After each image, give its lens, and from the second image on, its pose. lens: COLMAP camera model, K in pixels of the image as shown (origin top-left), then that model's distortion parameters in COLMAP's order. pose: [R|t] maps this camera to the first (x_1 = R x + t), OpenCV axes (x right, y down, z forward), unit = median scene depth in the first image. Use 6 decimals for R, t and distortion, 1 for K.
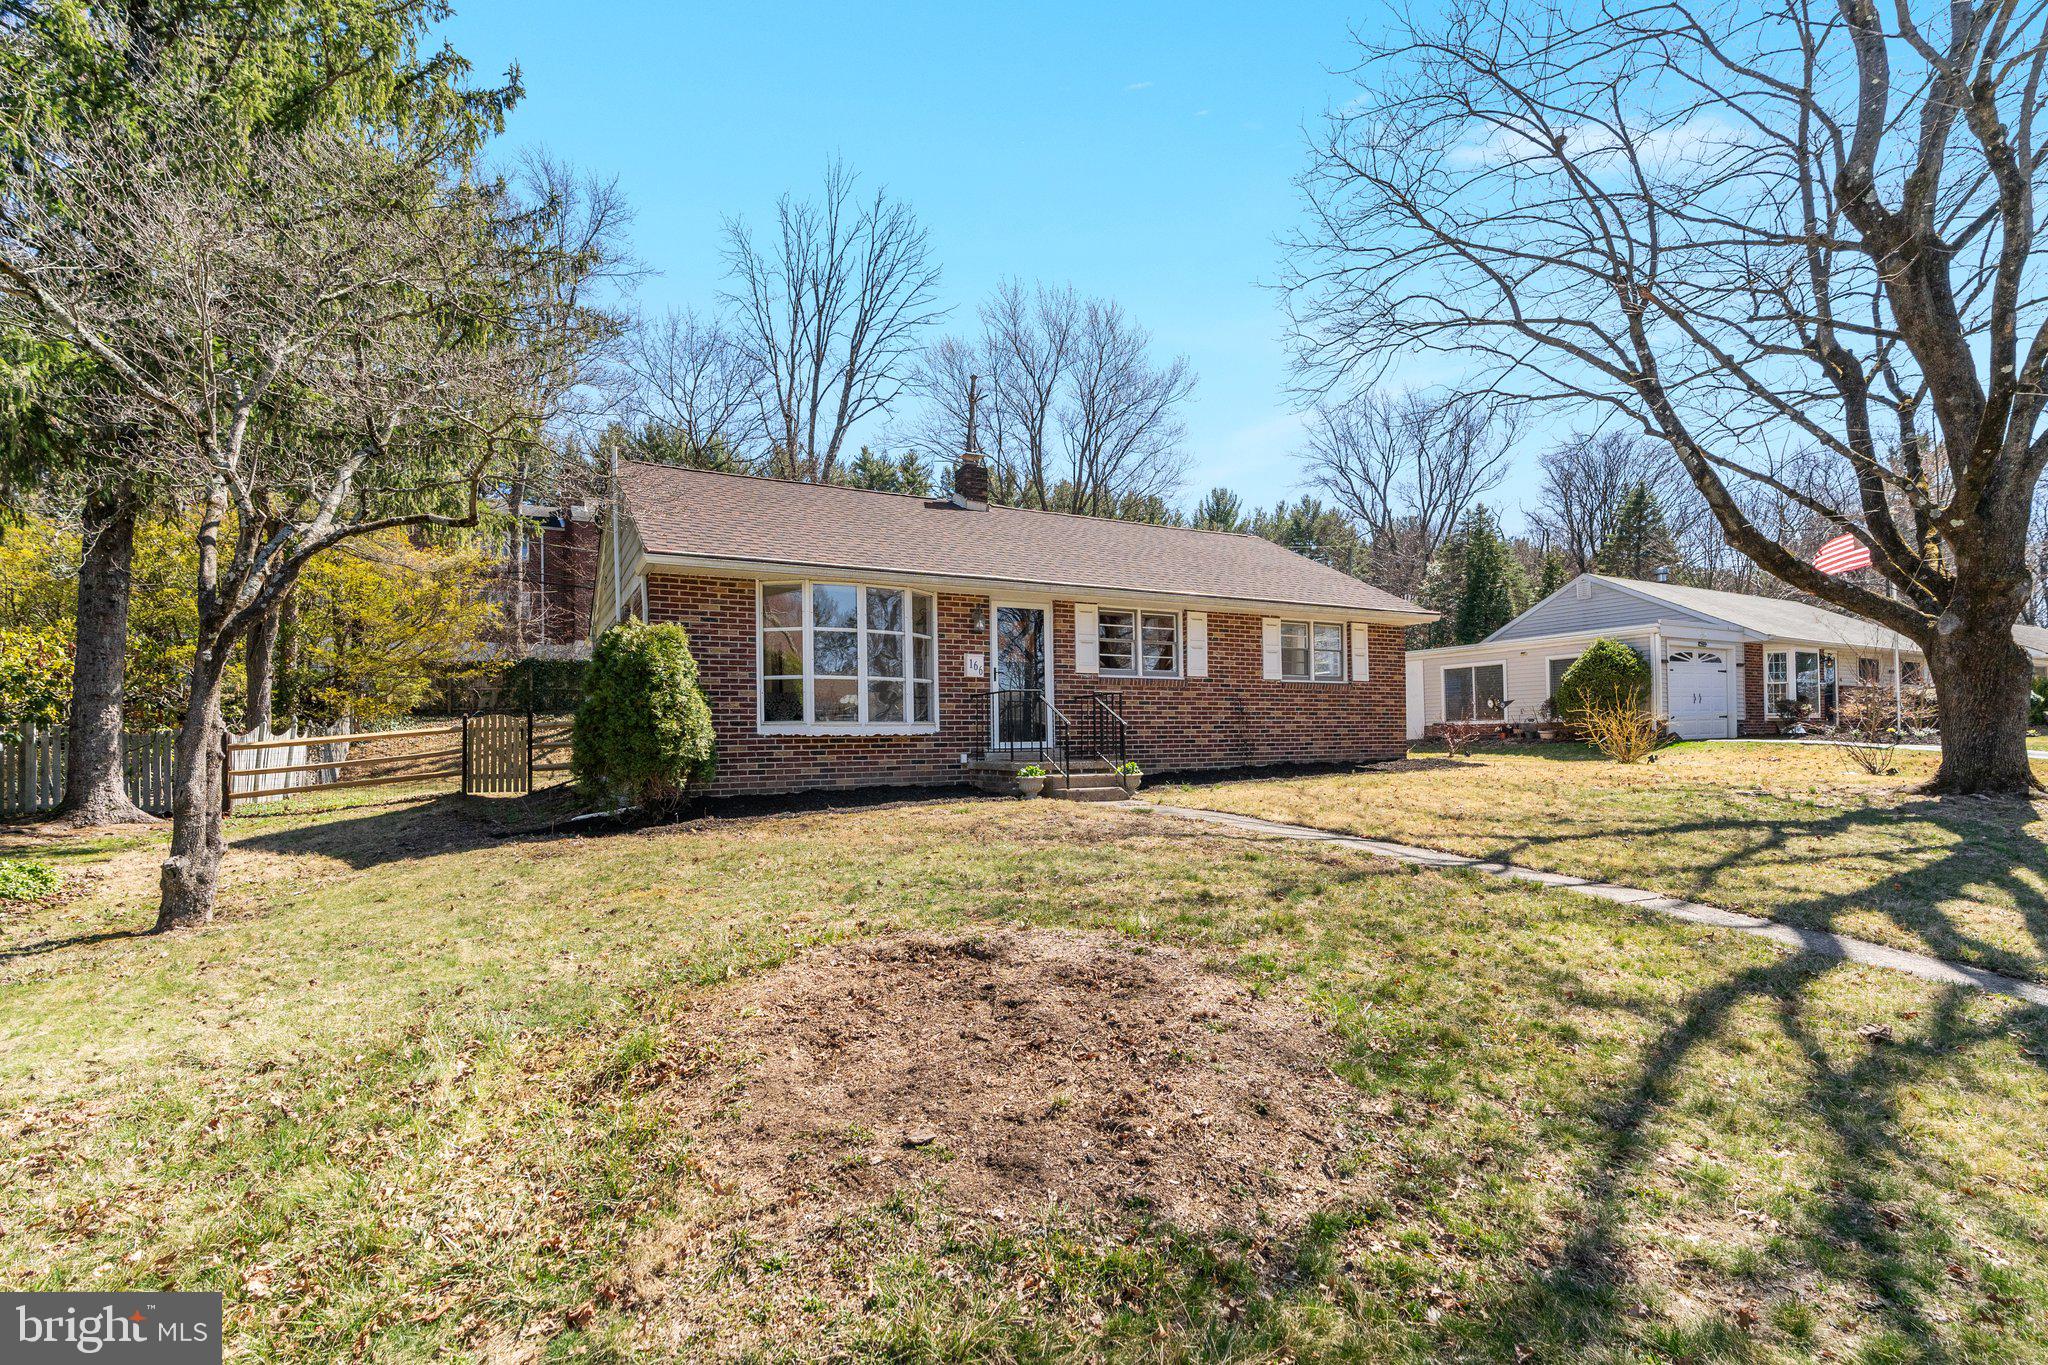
lens RADIAL K [[936.6, 0, 1018.9], [0, 936.6, 673.6], [0, 0, 1]] dist [-0.003972, -0.000424]
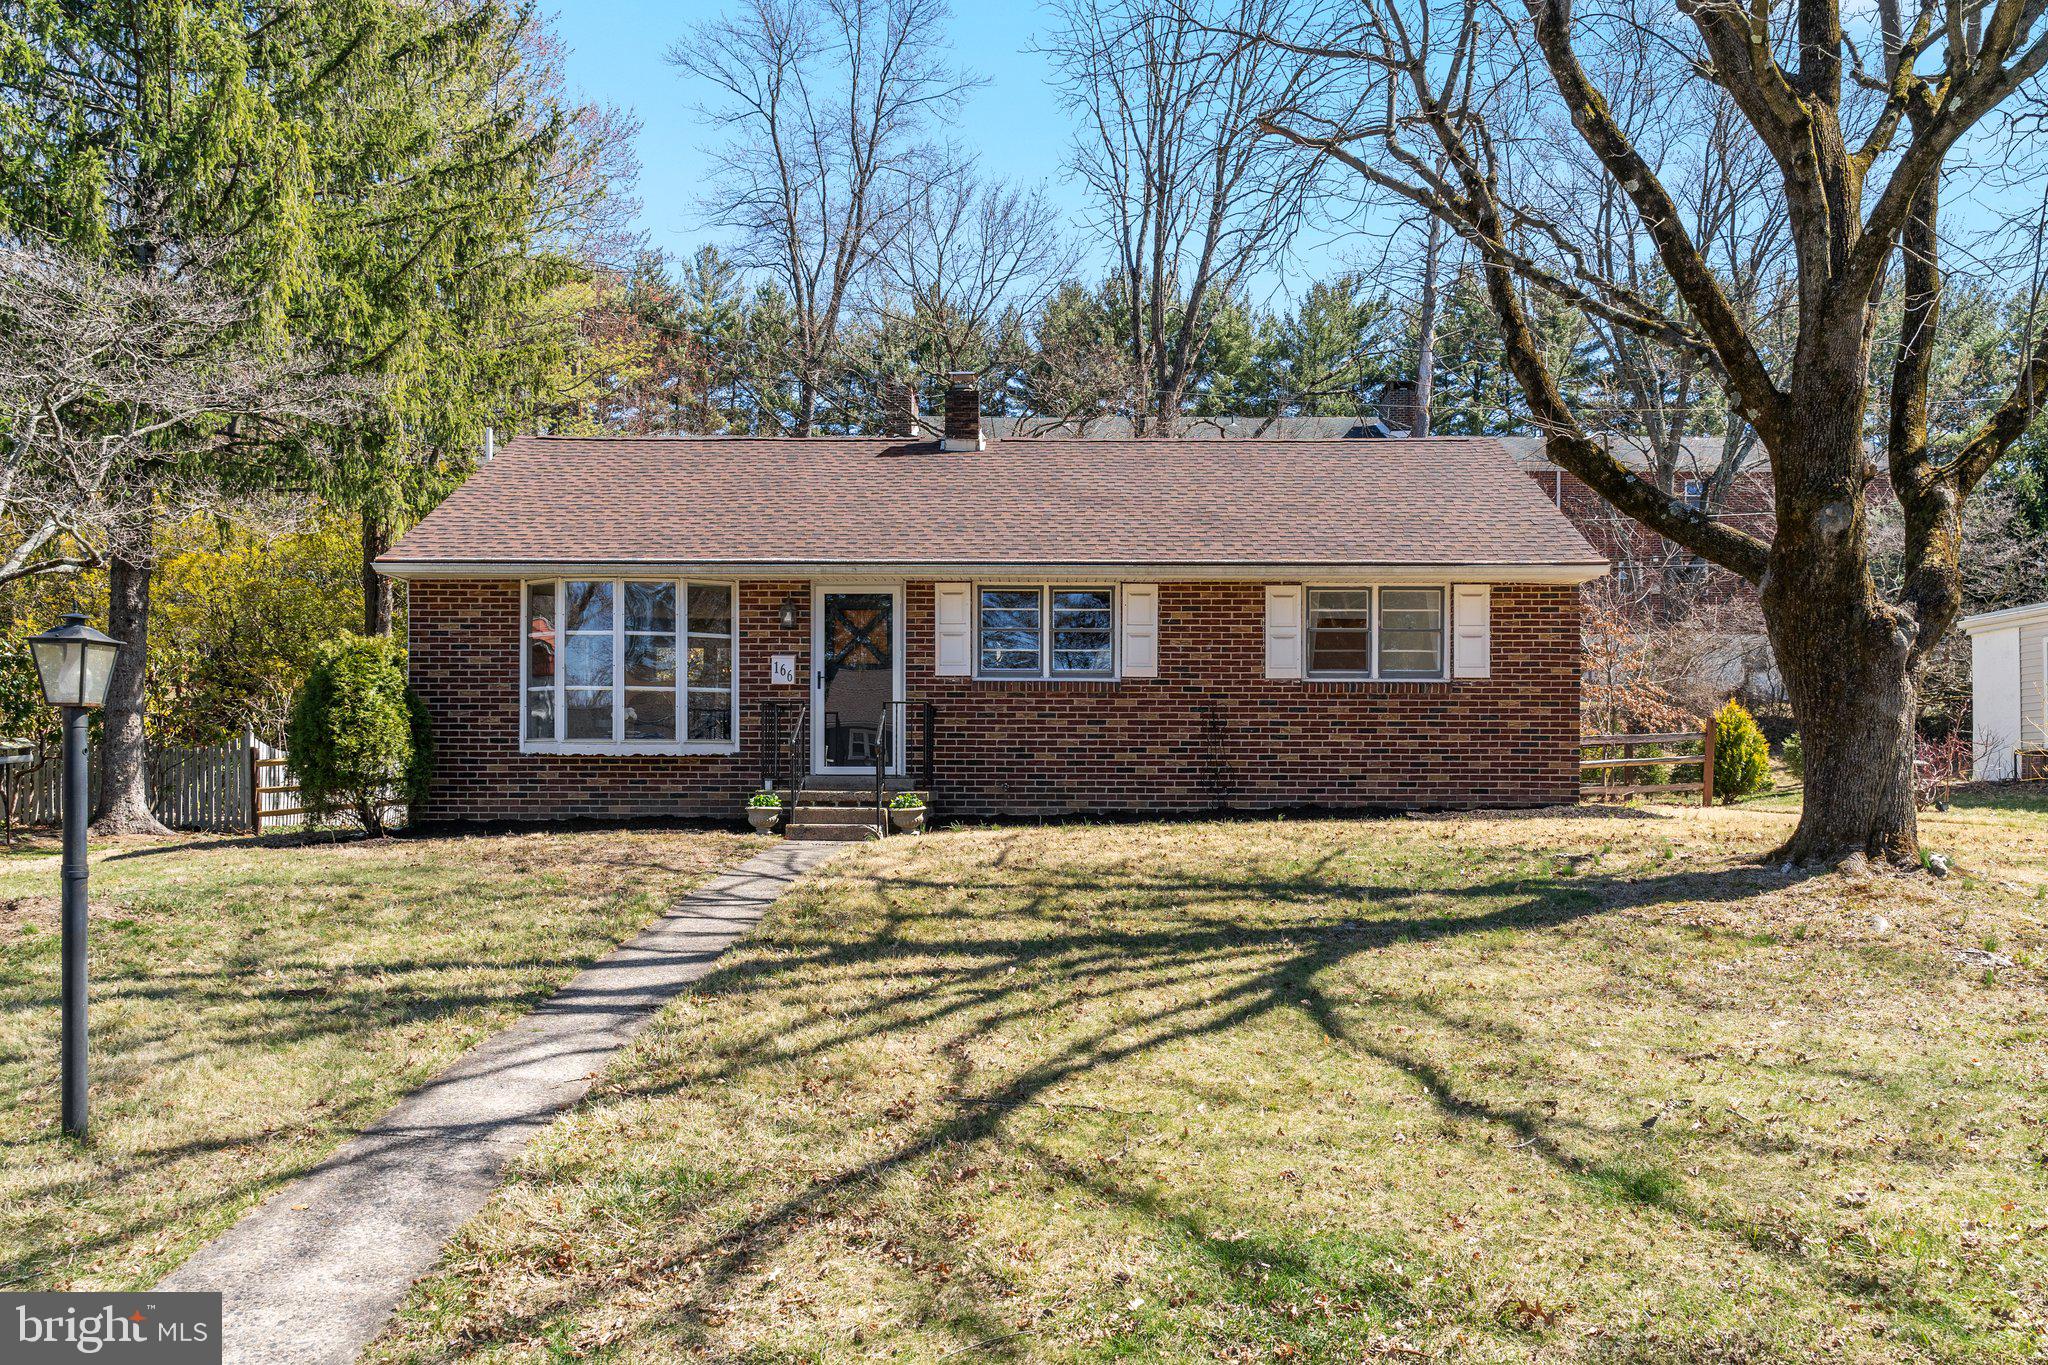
lens RADIAL K [[1650.6, 0, 1034.3], [0, 1650.6, 693.7], [0, 0, 1]] dist [-0.000038, 0.004609]
pose [[0.867616, -0.010482, -0.497125, 0.836505], [0.020161, 0.999697, 0.014107, -0.003803], [0.496827, -0.022262, 0.867564, -0.115508]]
